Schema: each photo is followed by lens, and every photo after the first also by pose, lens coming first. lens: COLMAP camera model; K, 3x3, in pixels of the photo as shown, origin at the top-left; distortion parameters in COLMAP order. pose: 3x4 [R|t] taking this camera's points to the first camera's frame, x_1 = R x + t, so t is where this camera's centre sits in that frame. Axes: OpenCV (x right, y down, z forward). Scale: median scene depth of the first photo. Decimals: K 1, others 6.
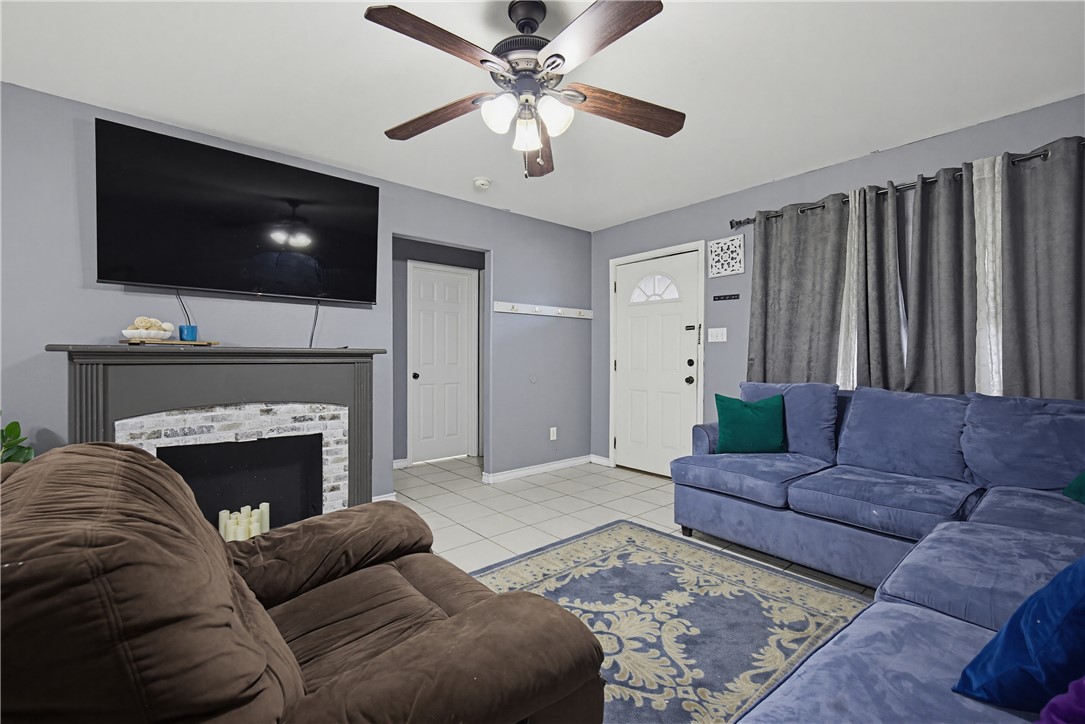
lens RADIAL K [[463.3, 0, 544.0], [0, 463.3, 359.8], [0, 0, 1]] dist [0.000275, -0.000052]
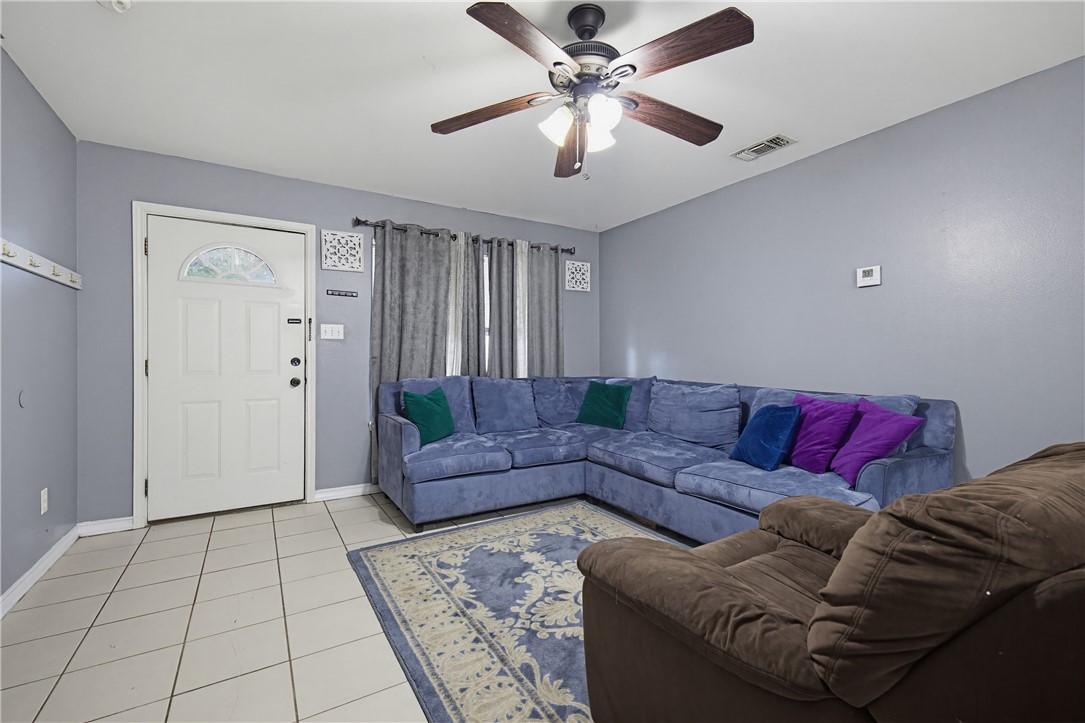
lens RADIAL K [[463.3, 0, 544.0], [0, 463.3, 359.3], [0, 0, 1]] dist [0.000275, -0.000052]
pose [[0.150867, -0.008068, 0.988521, -0.690854], [0.003514, 0.999965, 0.007625, -0.005062], [-0.988548, 0.002324, 0.150890, 0.615091]]
